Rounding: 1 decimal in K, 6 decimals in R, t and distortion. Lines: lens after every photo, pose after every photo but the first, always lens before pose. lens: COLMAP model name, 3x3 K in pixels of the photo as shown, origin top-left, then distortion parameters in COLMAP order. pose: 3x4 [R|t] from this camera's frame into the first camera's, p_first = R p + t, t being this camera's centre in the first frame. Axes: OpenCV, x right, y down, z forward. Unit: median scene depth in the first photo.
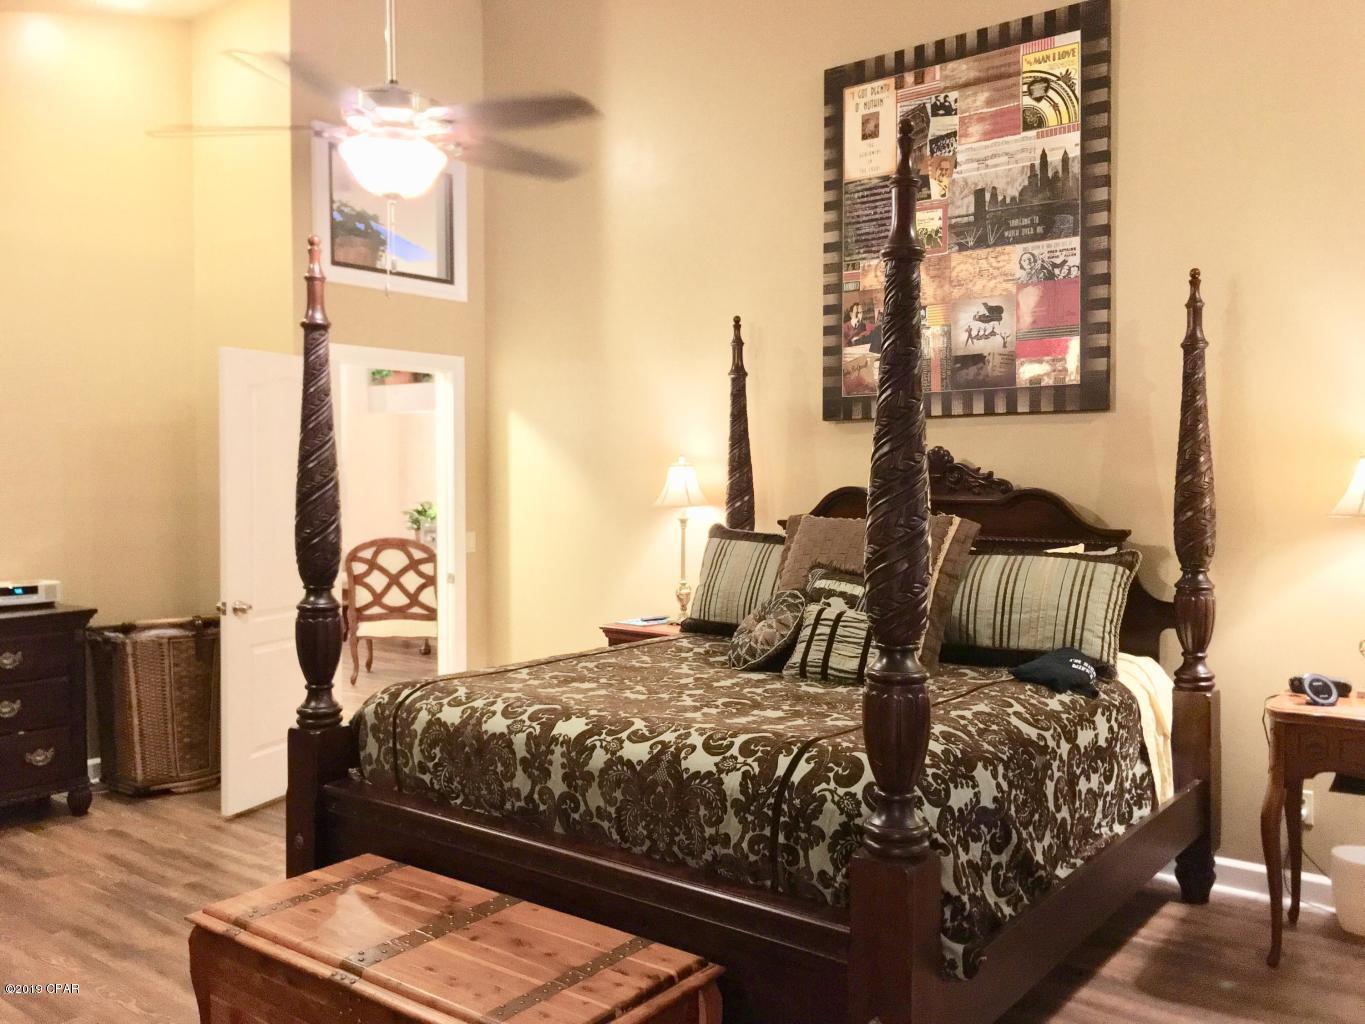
lens RADIAL K [[1168.5, 0, 683.9], [0, 1168.5, 510.3], [0, 0, 1]] dist [0.028877, -0.020721]
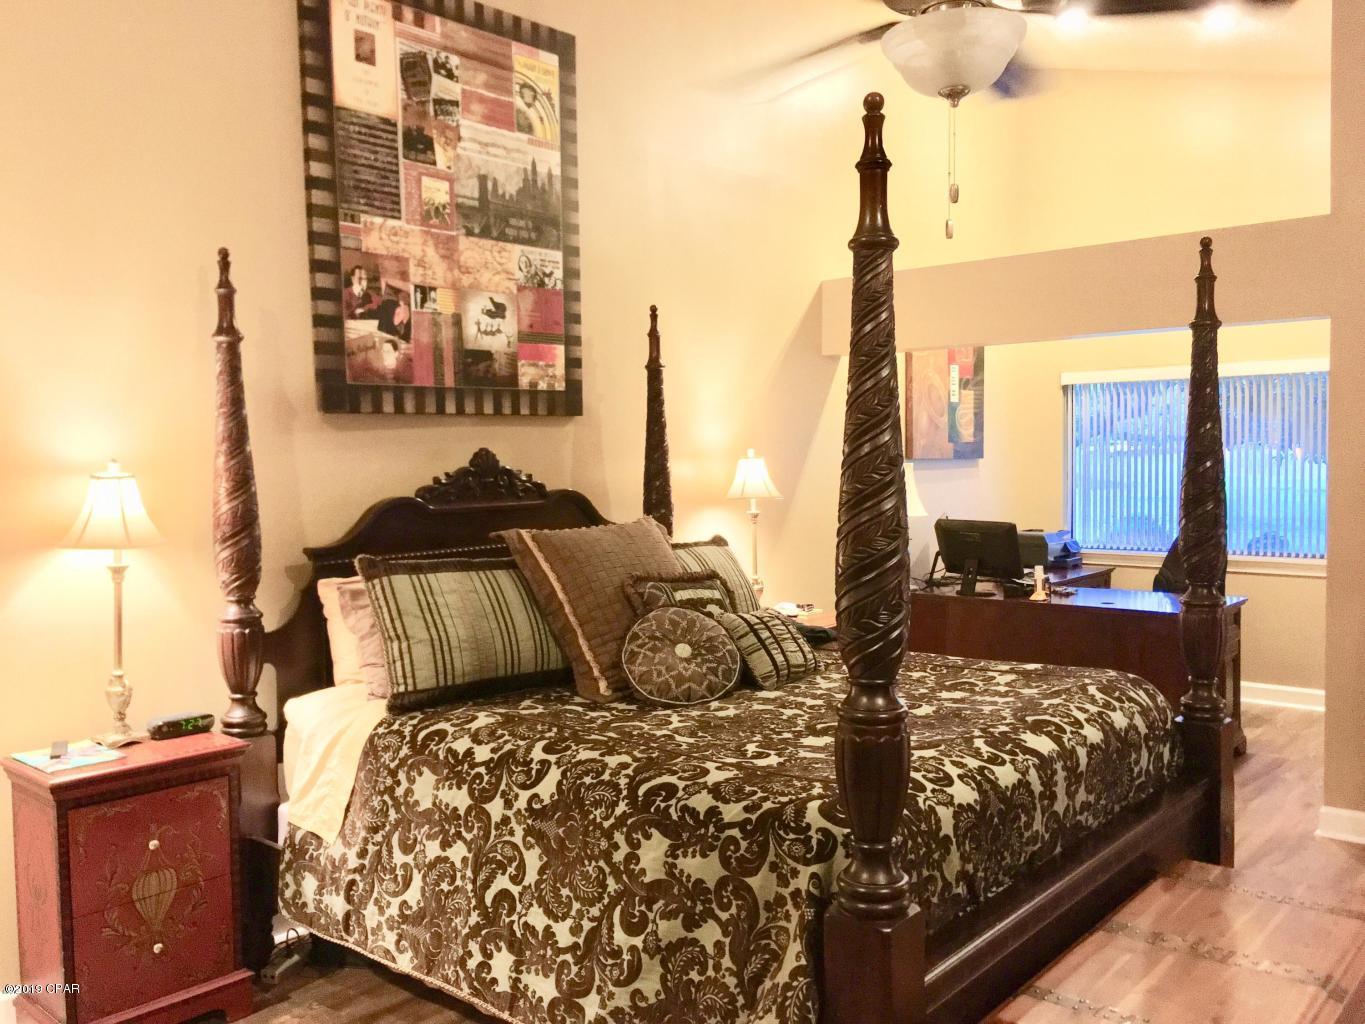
lens RADIAL K [[1168.5, 0, 686.4], [0, 1168.5, 513.1], [0, 0, 1]] dist [0.028877, -0.020721]
pose [[0.038726, -0.051631, 0.997915, -0.690526], [0.045716, 0.997710, 0.049847, -0.042409], [-0.998204, 0.043691, 0.040998, 0.807071]]
